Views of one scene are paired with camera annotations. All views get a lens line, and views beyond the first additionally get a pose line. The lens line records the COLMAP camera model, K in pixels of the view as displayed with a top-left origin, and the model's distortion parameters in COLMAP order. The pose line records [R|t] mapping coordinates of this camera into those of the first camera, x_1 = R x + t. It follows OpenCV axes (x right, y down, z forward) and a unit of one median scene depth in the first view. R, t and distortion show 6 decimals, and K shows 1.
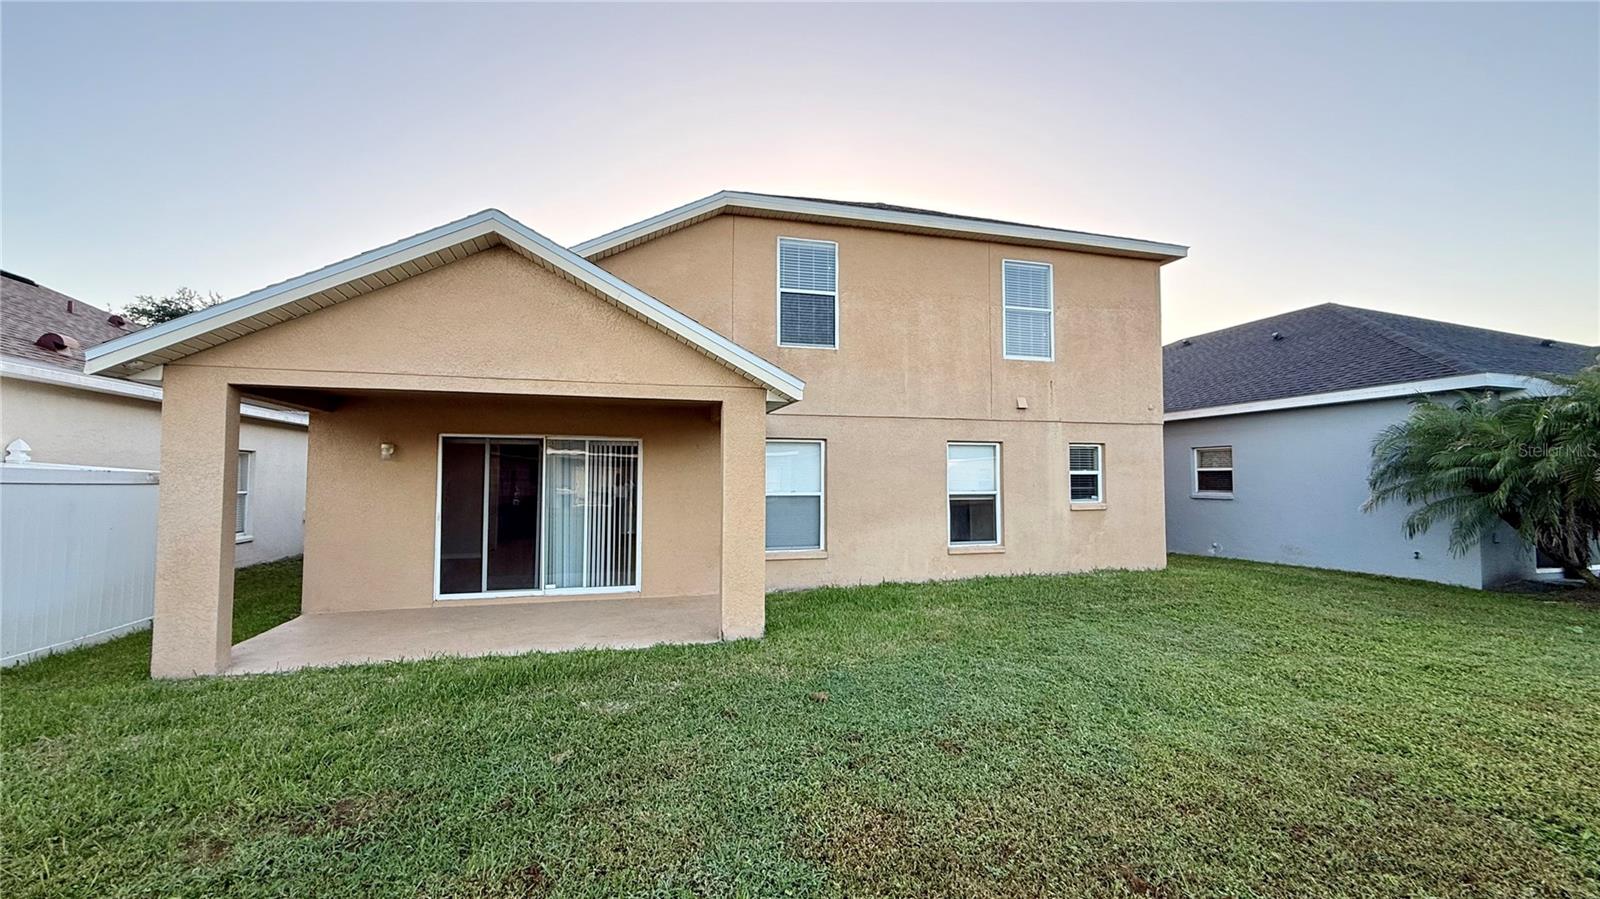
lens RADIAL K [[637.5, 0, 800.0], [0, 637.5, 449.5], [0, 0, 1]] dist [0.000391, 0.000014]
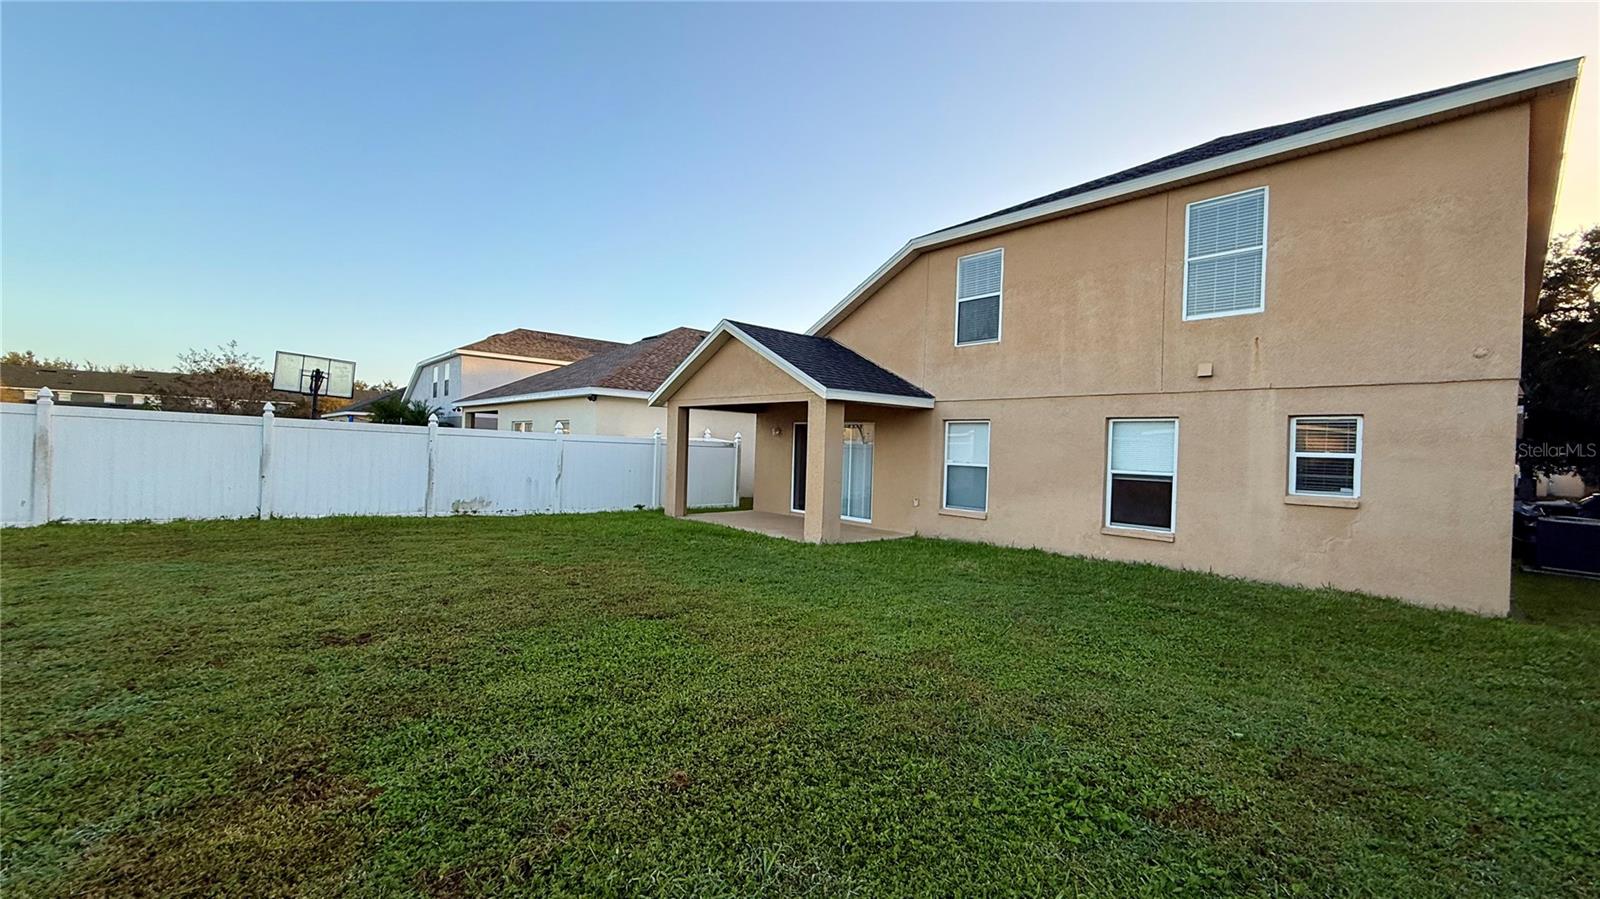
lens RADIAL K [[637.5, 0, 800.0], [0, 637.5, 449.5], [0, 0, 1]] dist [0.000391, 0.000014]
pose [[0.446516, 0.016585, -0.894622, 0.886536], [0.007129, 0.999731, 0.022092, 0.009933], [0.894747, -0.016242, 0.446278, 0.146484]]
